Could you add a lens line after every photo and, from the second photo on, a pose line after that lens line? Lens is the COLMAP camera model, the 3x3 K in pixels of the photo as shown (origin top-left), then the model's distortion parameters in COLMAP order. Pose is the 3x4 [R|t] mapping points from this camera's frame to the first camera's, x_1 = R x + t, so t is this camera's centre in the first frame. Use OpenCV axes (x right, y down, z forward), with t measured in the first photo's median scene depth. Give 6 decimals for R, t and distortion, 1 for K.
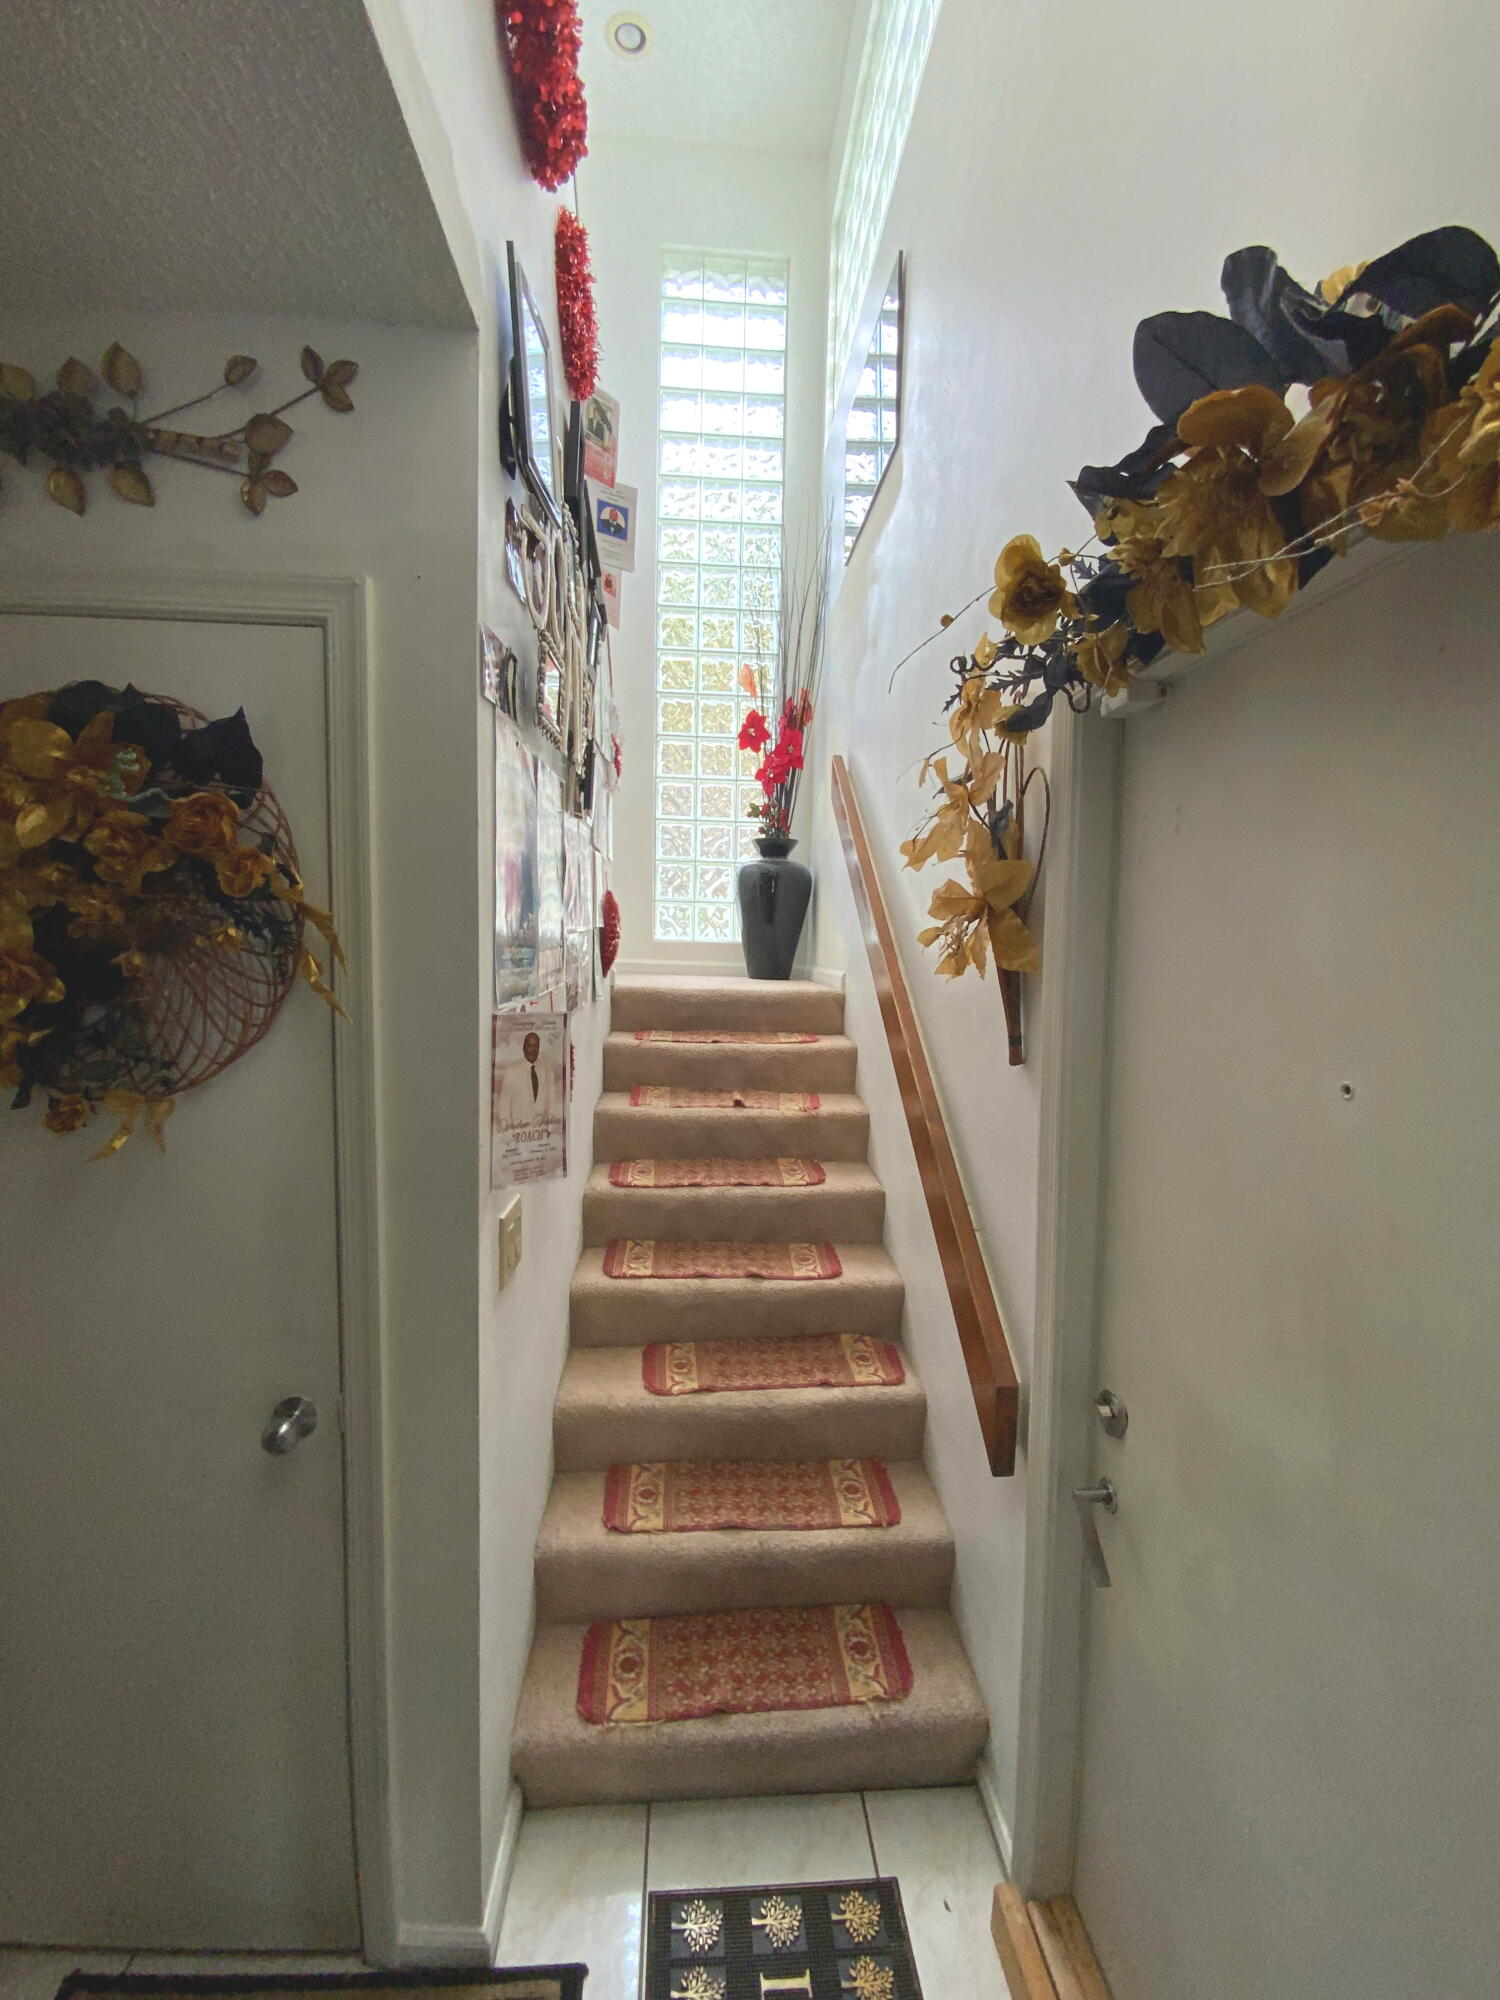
lens RADIAL K [[814.3, 0, 753.6], [0, 814.3, 1002.5], [0, 0, 1]] dist [-0.015482, -0.001549]
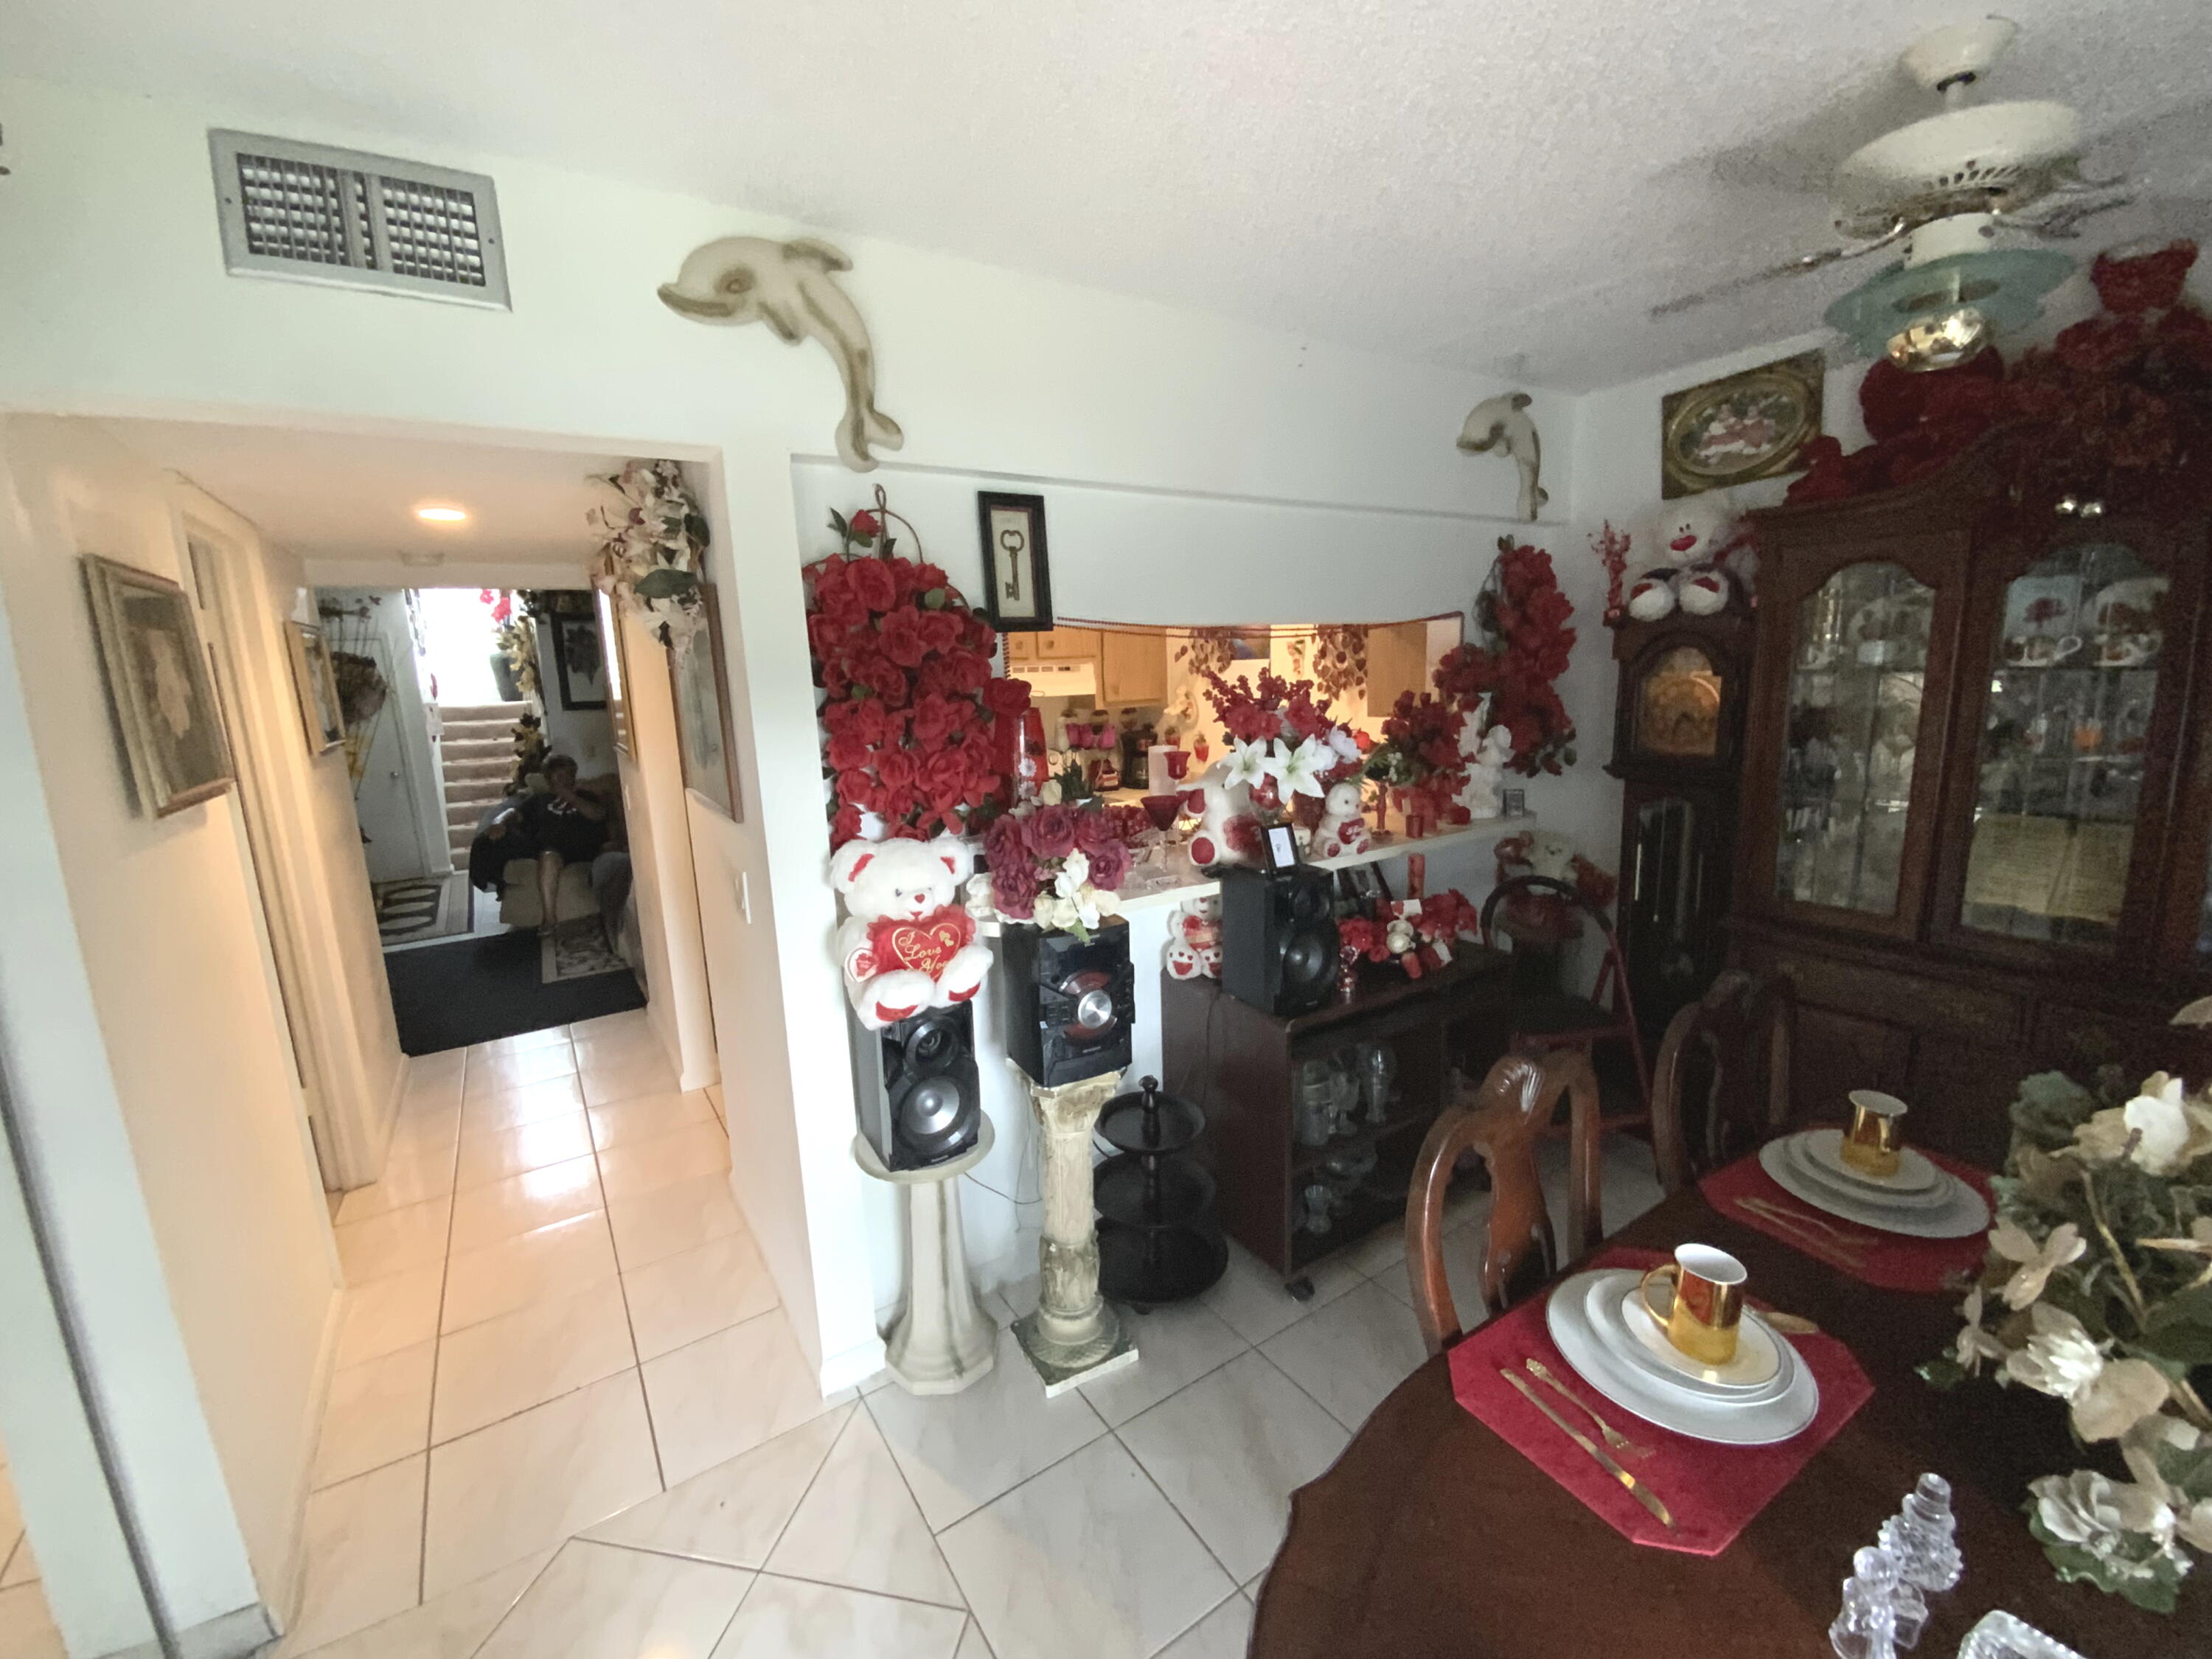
lens RADIAL K [[900.6, 0, 1102.5], [0, 900.6, 827.5], [0, 0, 1]] dist [-0.015482, -0.001549]
pose [[0.867346, -0.149023, 0.474871, 0.791417], [0.100799, 0.986945, 0.125612, 0.636306], [-0.487391, -0.061082, 0.871045, -7.569903]]
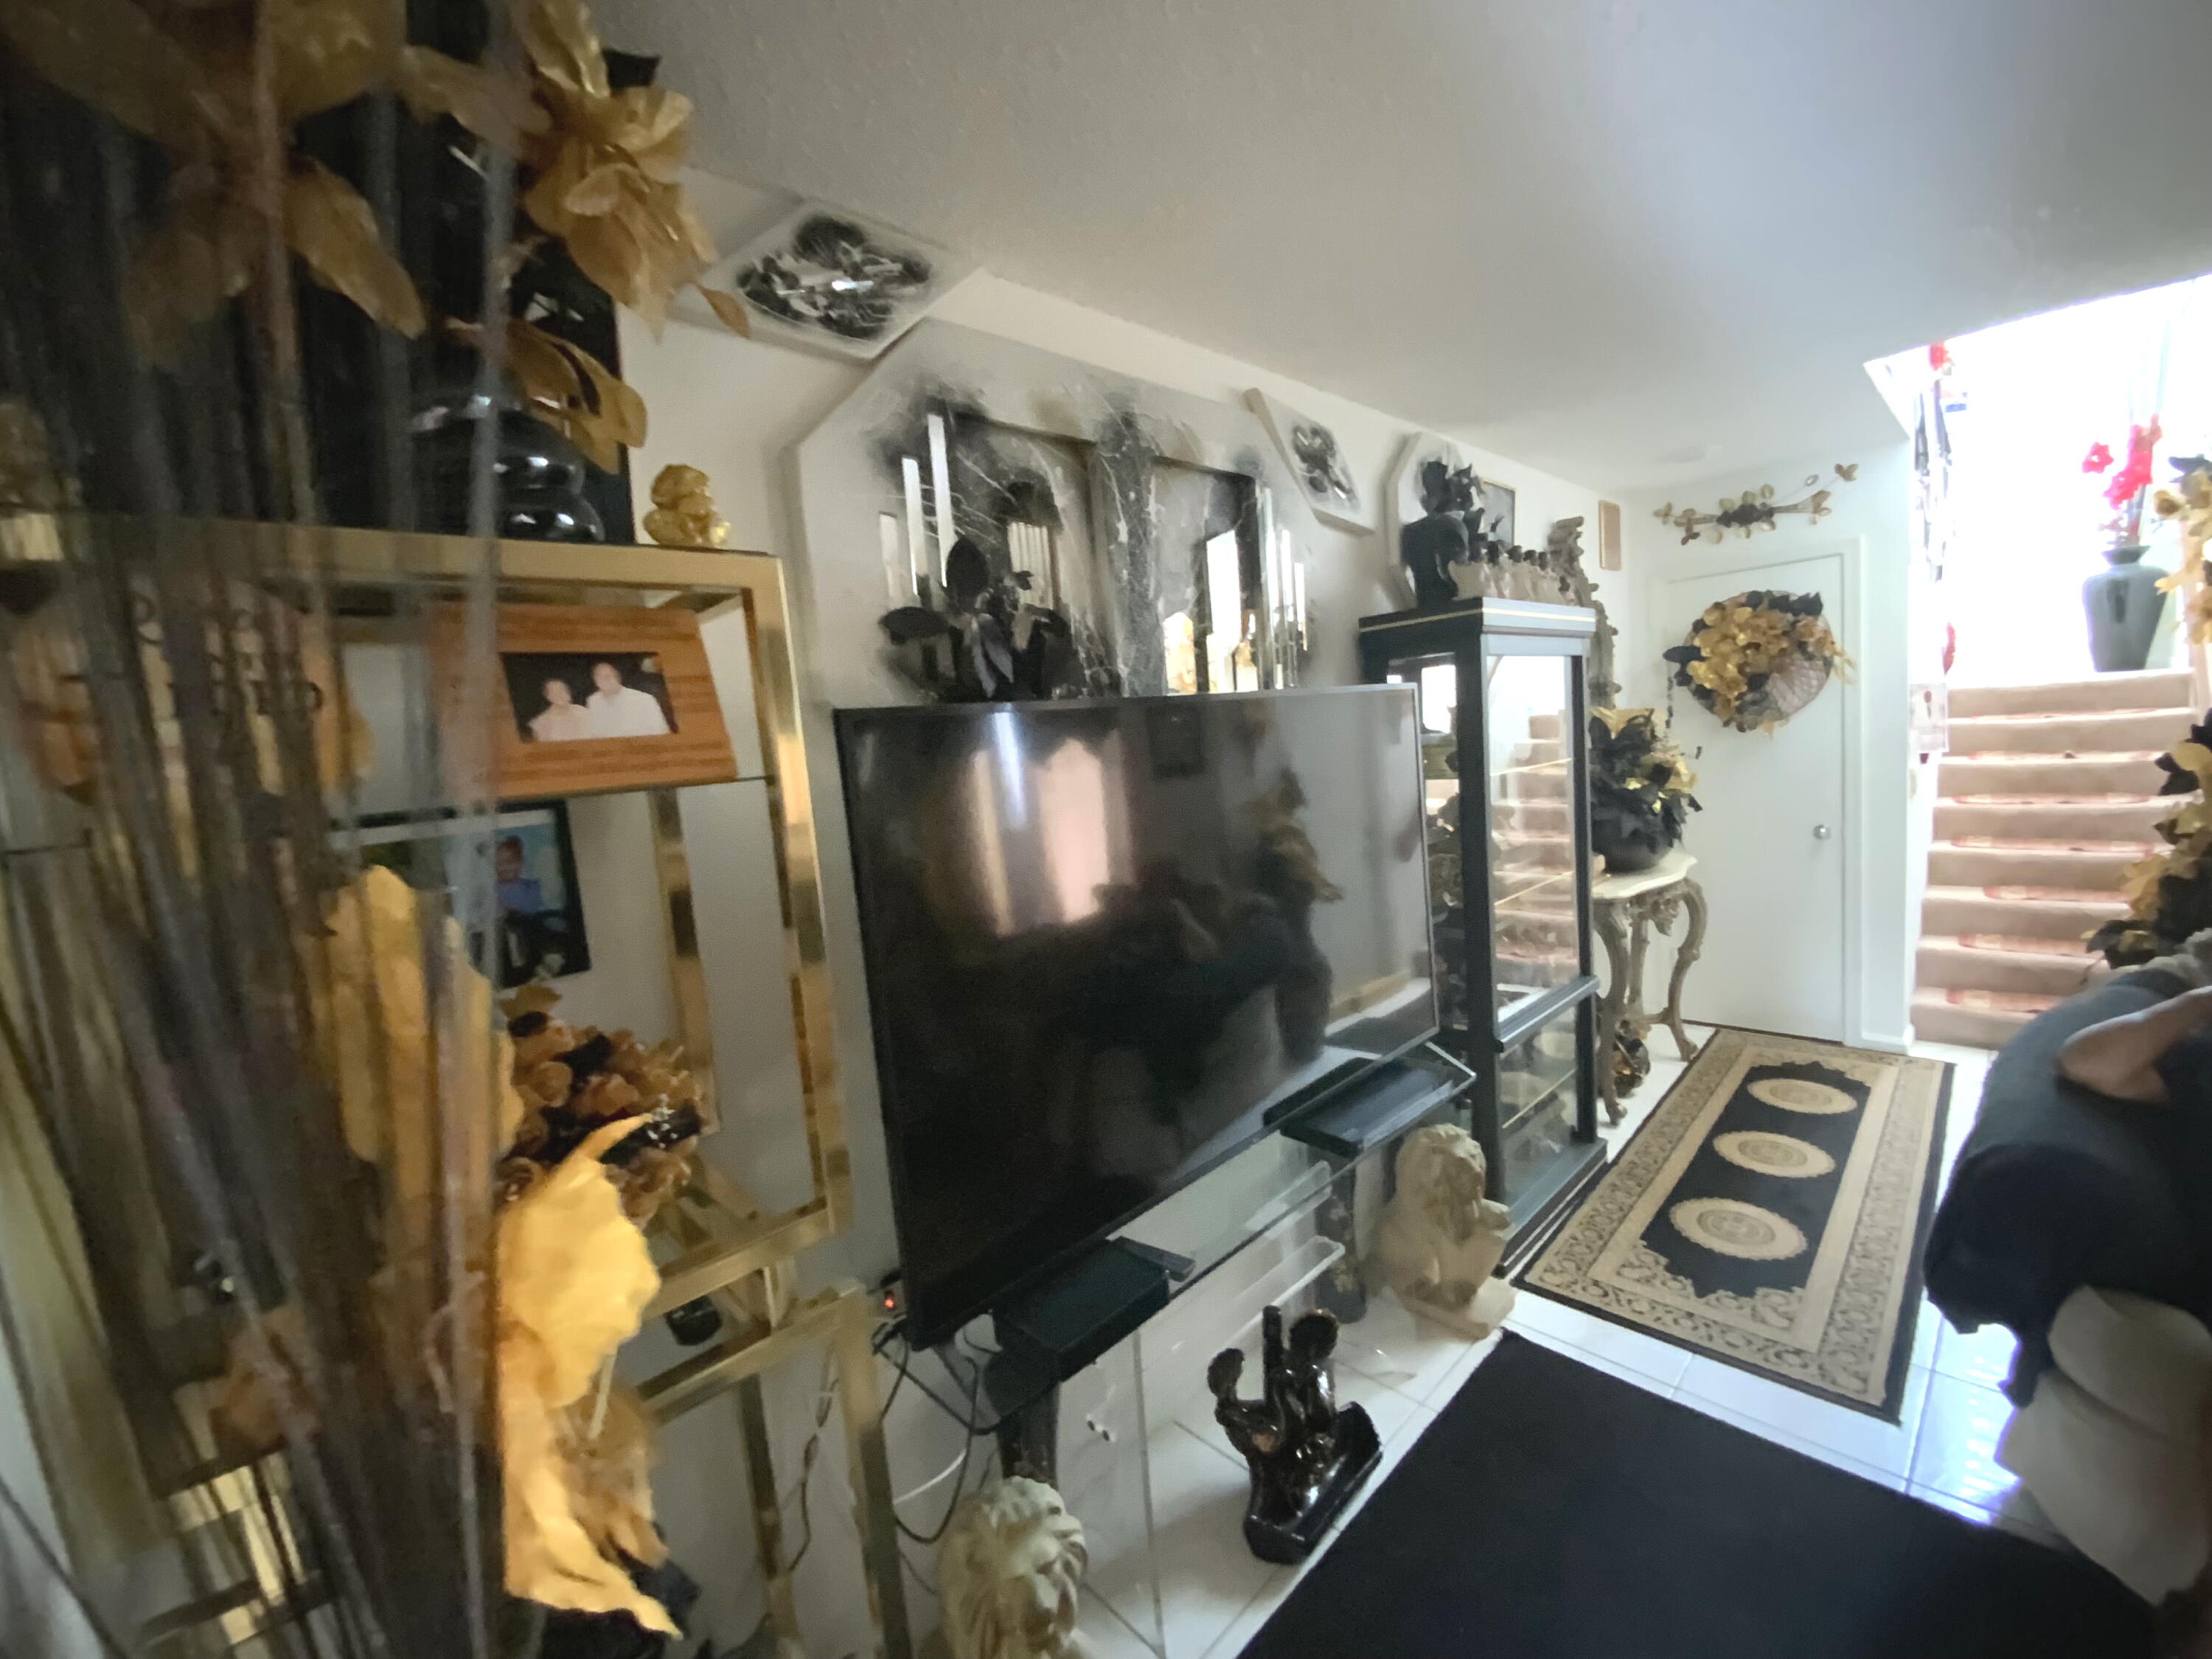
lens RADIAL K [[900.6, 0, 1101.9], [0, 900.6, 839.9], [0, 0, 1]] dist [-0.015482, -0.001549]
pose [[0.625848, 0.009366, -0.779889, 0.316523], [0.047209, 0.997640, 0.049865, 0.282488], [0.778515, -0.068026, 0.623929, -3.199763]]
